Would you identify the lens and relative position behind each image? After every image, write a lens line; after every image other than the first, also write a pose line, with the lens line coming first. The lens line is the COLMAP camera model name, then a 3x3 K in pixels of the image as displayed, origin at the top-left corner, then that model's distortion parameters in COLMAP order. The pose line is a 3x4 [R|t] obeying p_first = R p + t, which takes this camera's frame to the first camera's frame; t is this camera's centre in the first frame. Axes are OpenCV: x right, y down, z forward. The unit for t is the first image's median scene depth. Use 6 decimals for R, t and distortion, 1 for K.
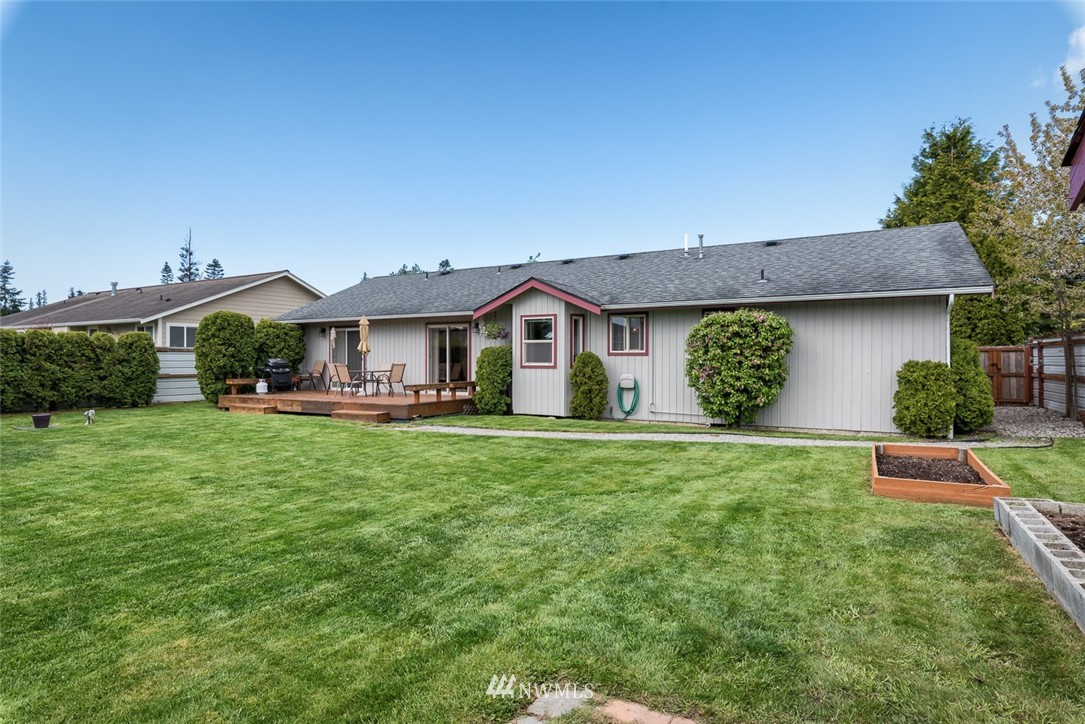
lens RADIAL K [[606.8, 0, 540.6], [0, 606.8, 359.5], [0, 0, 1]] dist [-0.018918, -0.000511]
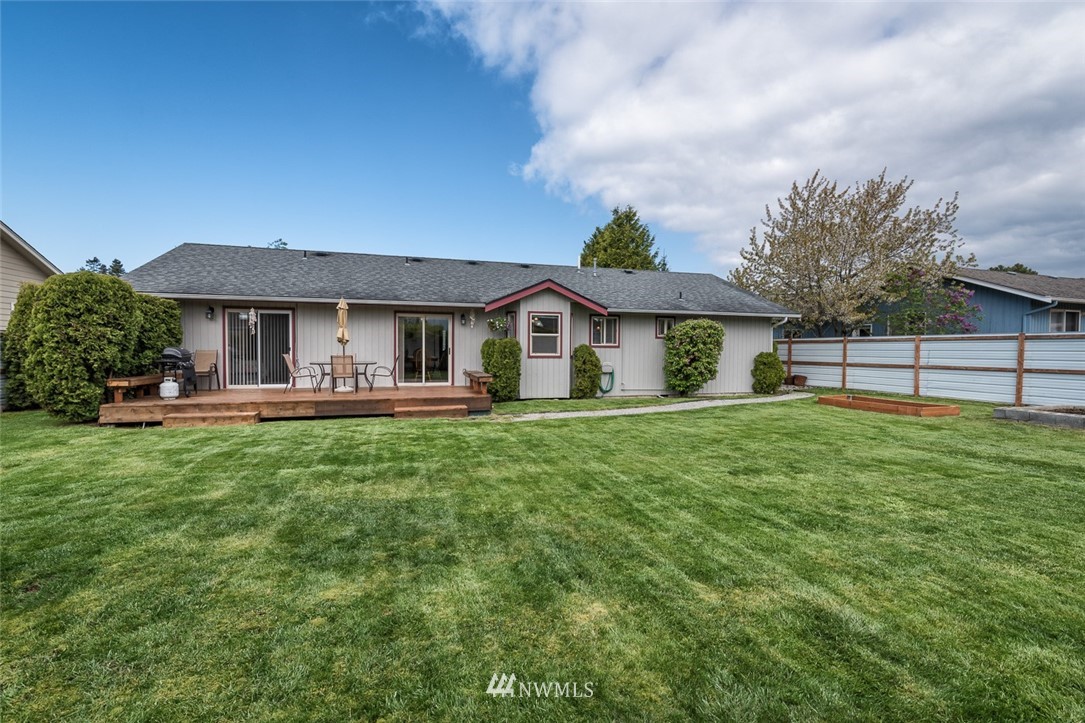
lens RADIAL K [[488.8, 0, 540.0], [0, 488.8, 360.6], [0, 0, 1]] dist [0.000153, 0.000069]
pose [[0.691056, -0.011520, 0.722710, -0.674514], [-0.005802, 0.999752, 0.021484, -0.000928], [-0.722778, -0.019040, 0.690818, 0.357911]]
